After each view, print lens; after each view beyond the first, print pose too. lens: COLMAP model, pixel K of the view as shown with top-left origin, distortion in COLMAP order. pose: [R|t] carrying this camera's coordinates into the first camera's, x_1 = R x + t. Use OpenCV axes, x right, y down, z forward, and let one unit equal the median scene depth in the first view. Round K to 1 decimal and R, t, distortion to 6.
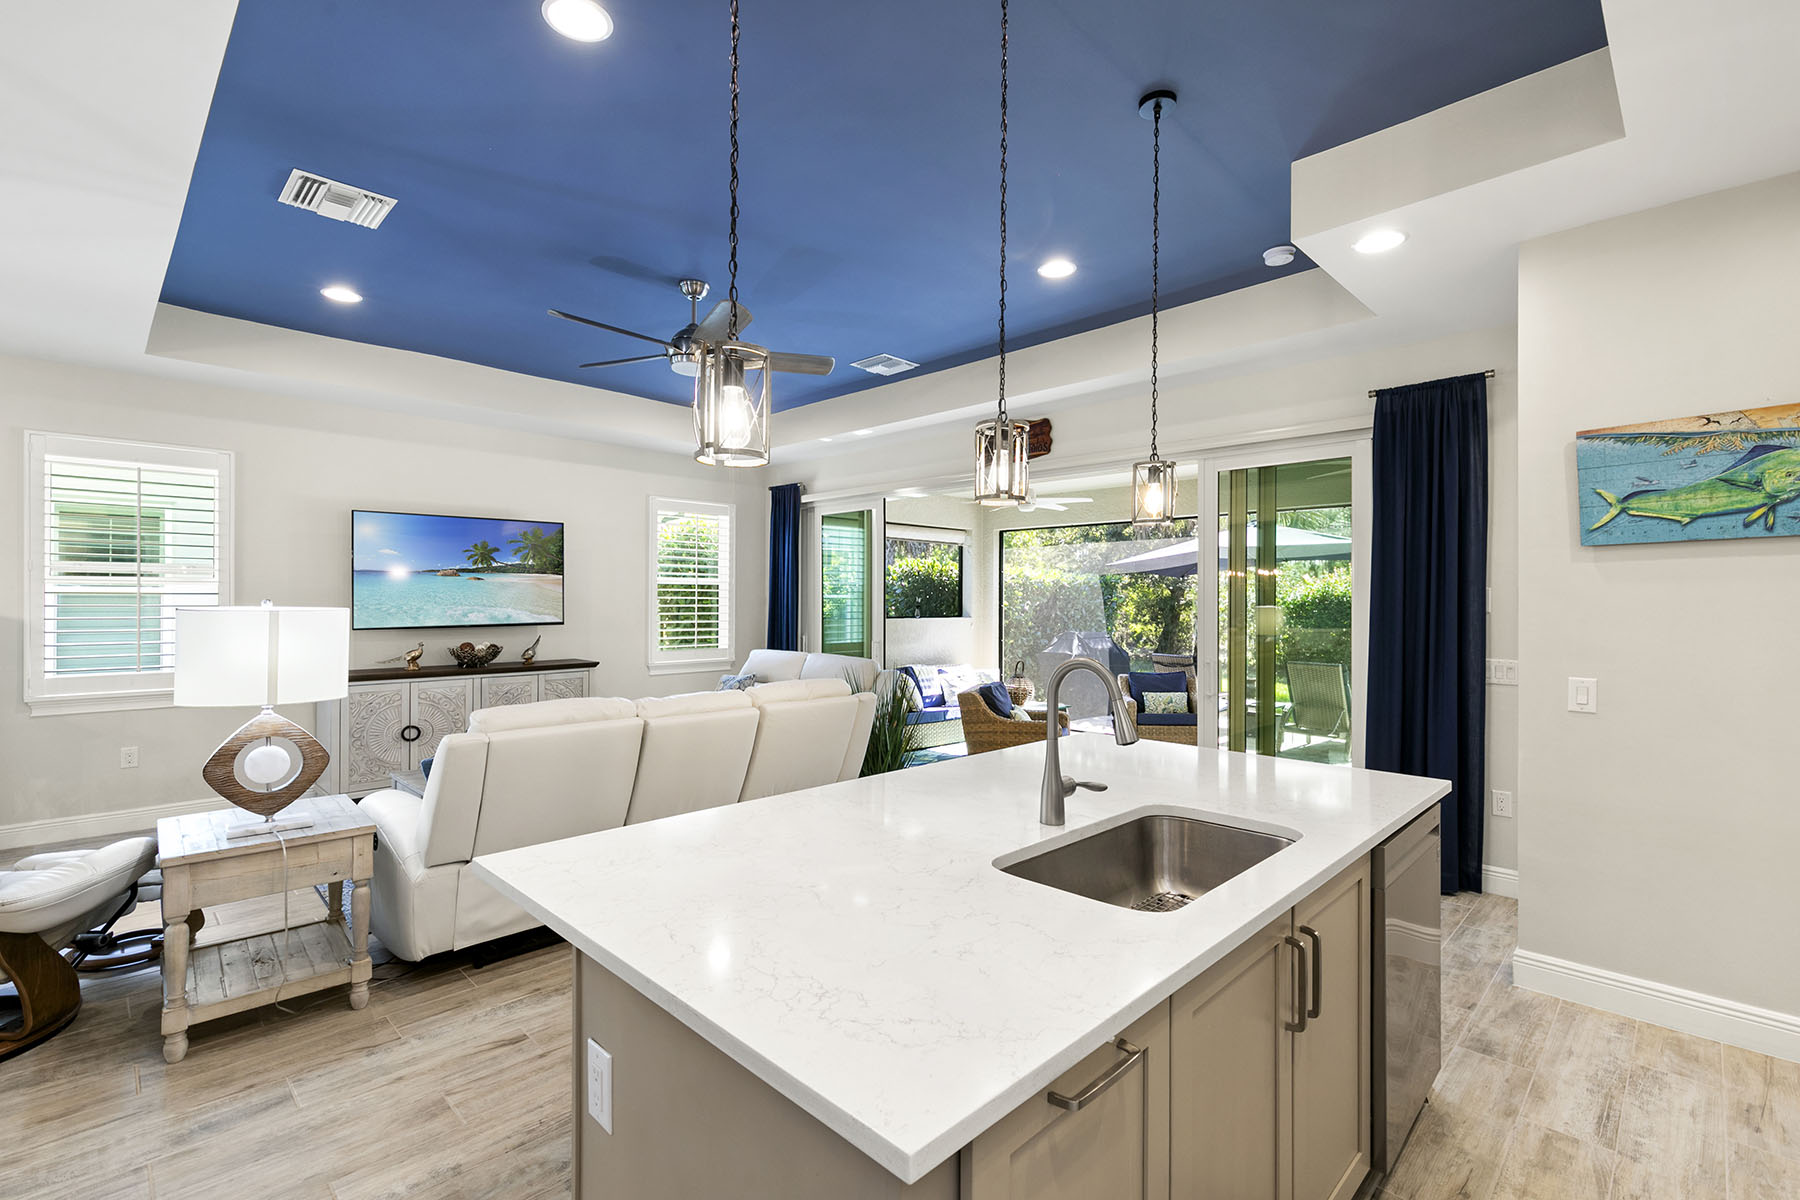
lens RADIAL K [[822.0, 0, 902.6], [0, 822.0, 598.6], [0, 0, 1]] dist [0.000462, 0.000382]
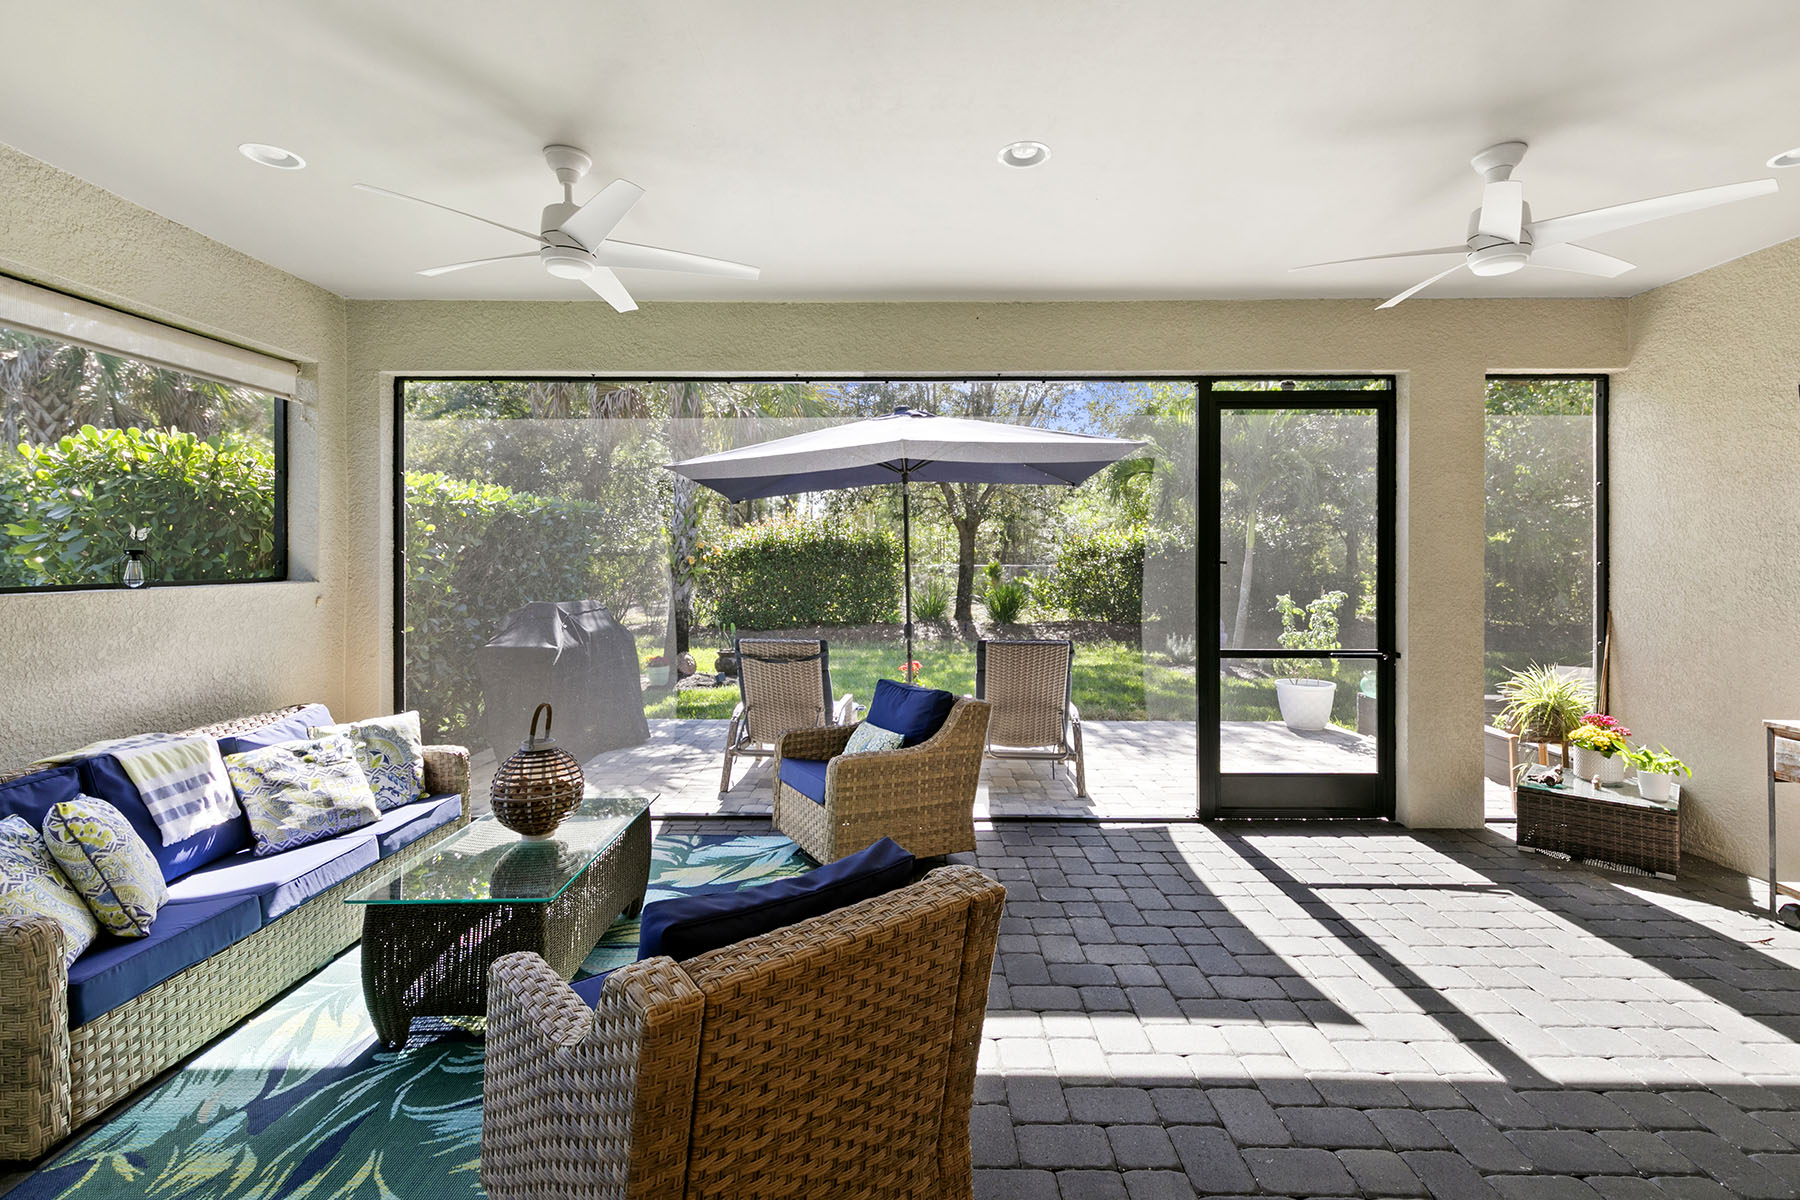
lens RADIAL K [[822.0, 0, 894.8], [0, 822.0, 553.6], [0, 0, 1]] dist [0.000462, 0.000382]
pose [[0.716369, -0.006801, 0.697688, 0.010063], [0.004457, 0.999977, 0.005171, 0.014637], [-0.697707, -0.000594, 0.716383, 0.893088]]
